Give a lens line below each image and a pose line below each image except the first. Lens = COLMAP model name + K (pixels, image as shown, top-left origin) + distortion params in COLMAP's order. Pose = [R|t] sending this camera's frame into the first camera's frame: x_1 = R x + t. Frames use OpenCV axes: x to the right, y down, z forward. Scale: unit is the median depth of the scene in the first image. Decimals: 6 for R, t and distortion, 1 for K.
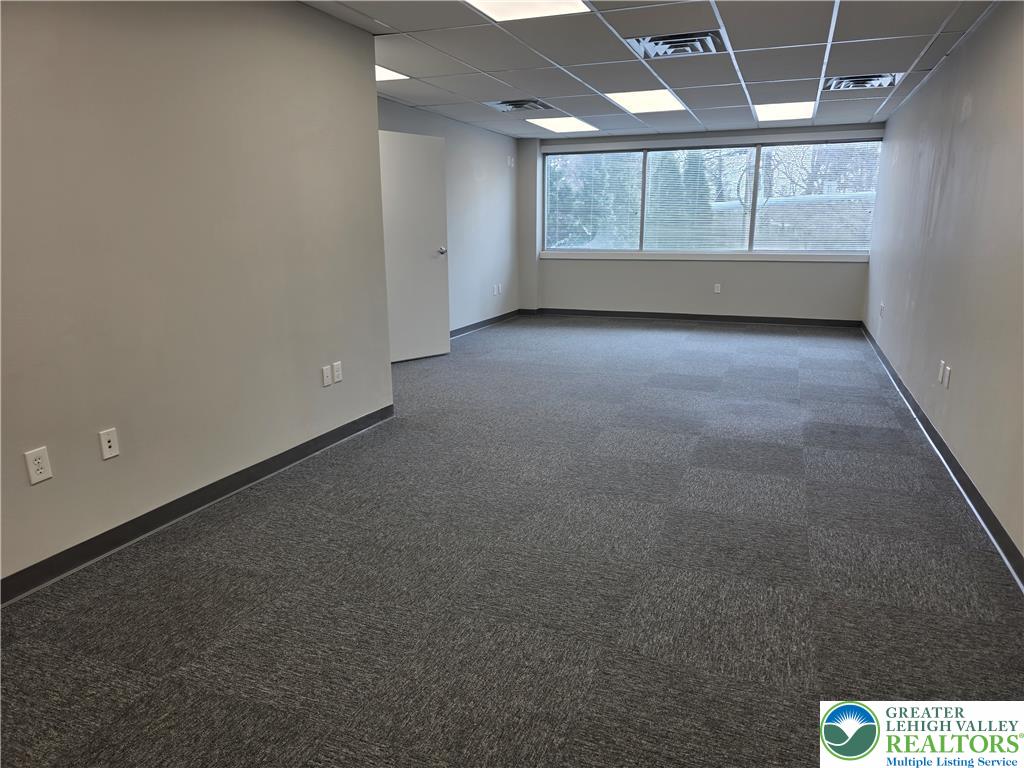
lens RADIAL K [[686.0, 0, 520.6], [0, 686.0, 383.6], [0, 0, 1]] dist [0.059760, -0.002748]
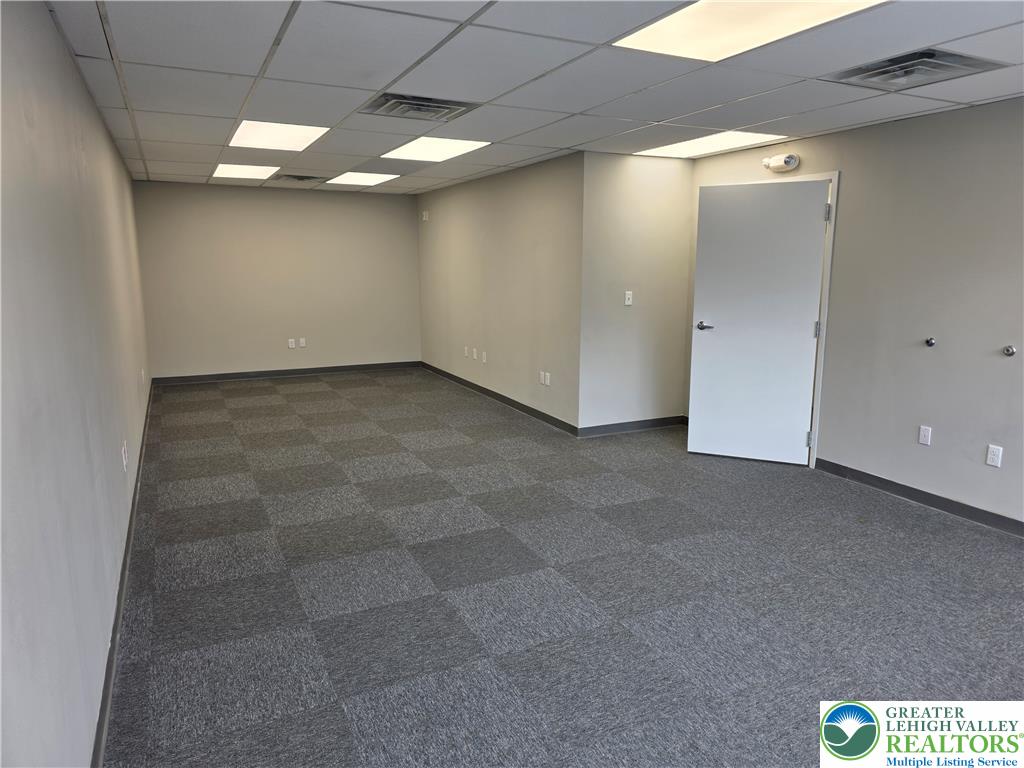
lens RADIAL K [[686.0, 0, 520.6], [0, 686.0, 383.6], [0, 0, 1]] dist [0.059760, -0.002748]
pose [[-0.677952, 0.128293, -0.723824, 0.871945], [-0.171629, 0.929816, 0.325555, -0.486762], [0.714790, 0.344940, -0.608352, 1.840936]]
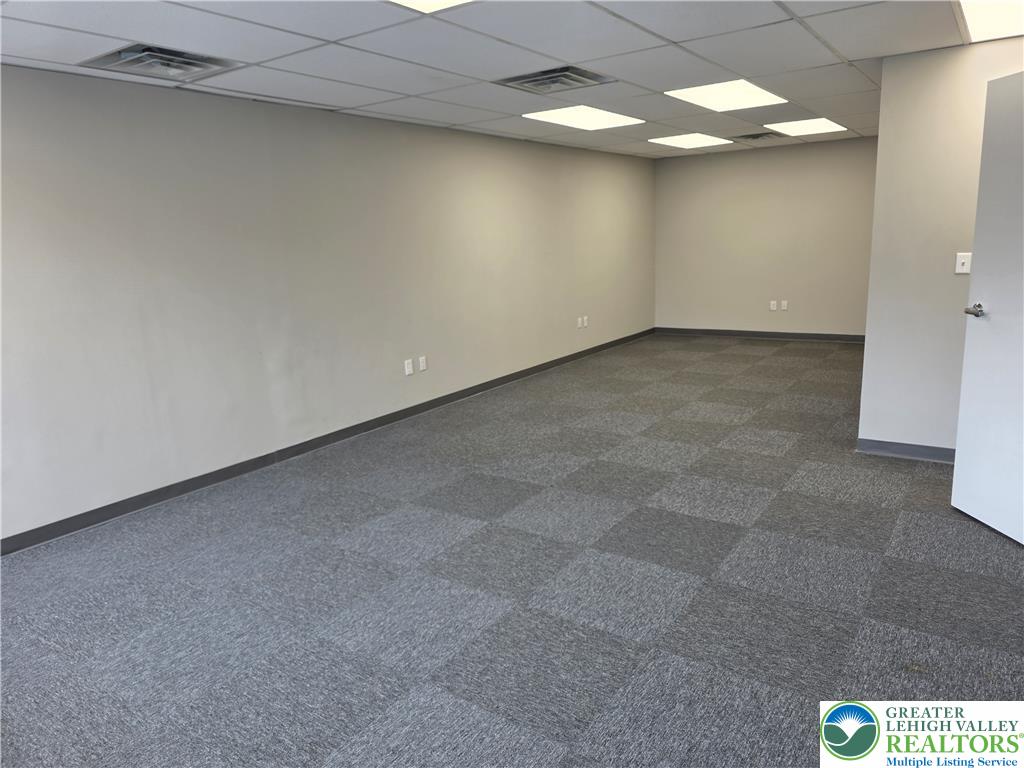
lens RADIAL K [[686.0, 0, 520.6], [0, 686.0, 383.6], [0, 0, 1]] dist [0.059760, -0.002748]
pose [[-0.970699, -0.012649, 0.239966, 0.040653], [0.093167, 0.900692, 0.424351, -0.539336], [-0.221503, 0.434274, -0.873122, 2.107917]]
